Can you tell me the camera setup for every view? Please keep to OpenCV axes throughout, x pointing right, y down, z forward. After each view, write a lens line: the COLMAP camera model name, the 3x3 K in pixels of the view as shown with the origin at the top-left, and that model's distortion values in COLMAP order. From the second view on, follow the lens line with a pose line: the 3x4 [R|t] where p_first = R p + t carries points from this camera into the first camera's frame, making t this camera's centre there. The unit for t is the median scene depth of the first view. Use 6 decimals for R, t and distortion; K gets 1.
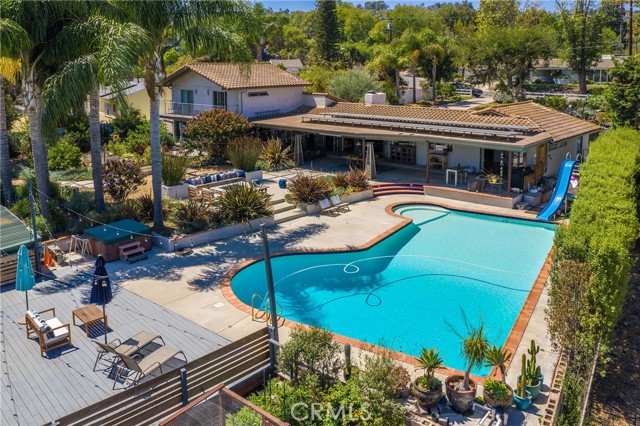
lens RADIAL K [[503.6, 0, 322.5], [0, 503.6, 212.2], [0, 0, 1]] dist [-0.000388, 0.000364]
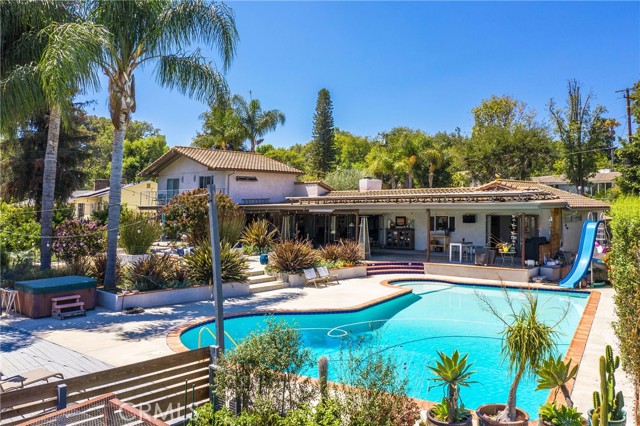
lens RADIAL K [[519.4, 0, 329.1], [0, 519.4, 213.5], [0, 0, 1]] dist [-0.007650, -0.004637]
pose [[0.998892, 0.041540, 0.022104, 0.013586], [-0.035193, 0.971344, -0.235059, 0.095266], [-0.031235, 0.234021, 0.971730, 0.120162]]
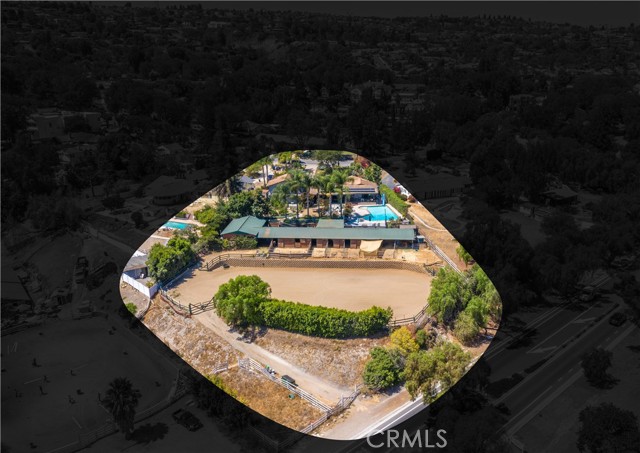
lens RADIAL K [[563.5, 0, 353.0], [0, 563.5, 227.4], [0, 0, 1]] dist [-0.004553, 0.008422]
pose [[0.719543, -0.168209, 0.673768, -4.231329], [0.142259, 0.985349, 0.094072, -0.401257], [-0.679720, 0.028160, 0.732931, -3.549802]]
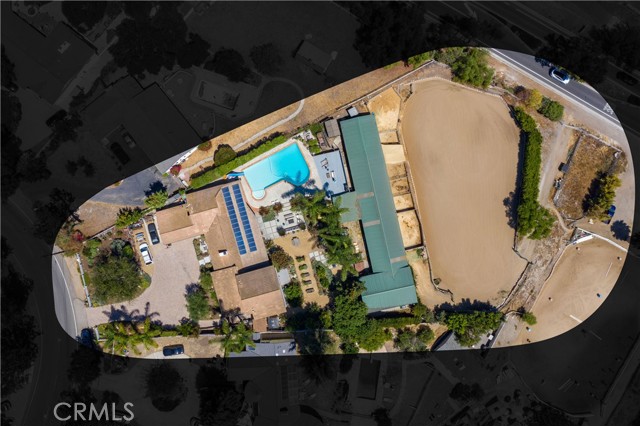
lens RADIAL K [[525.3, 0, 320.0], [0, 525.3, 213.0], [0, 0, 1]] dist [-0.002663, -0.000907]
pose [[-0.860318, -0.505566, 0.065233, -0.712819], [0.167620, -0.159714, 0.972828, -4.767979], [-0.481410, 0.847876, 0.222148, -0.189491]]
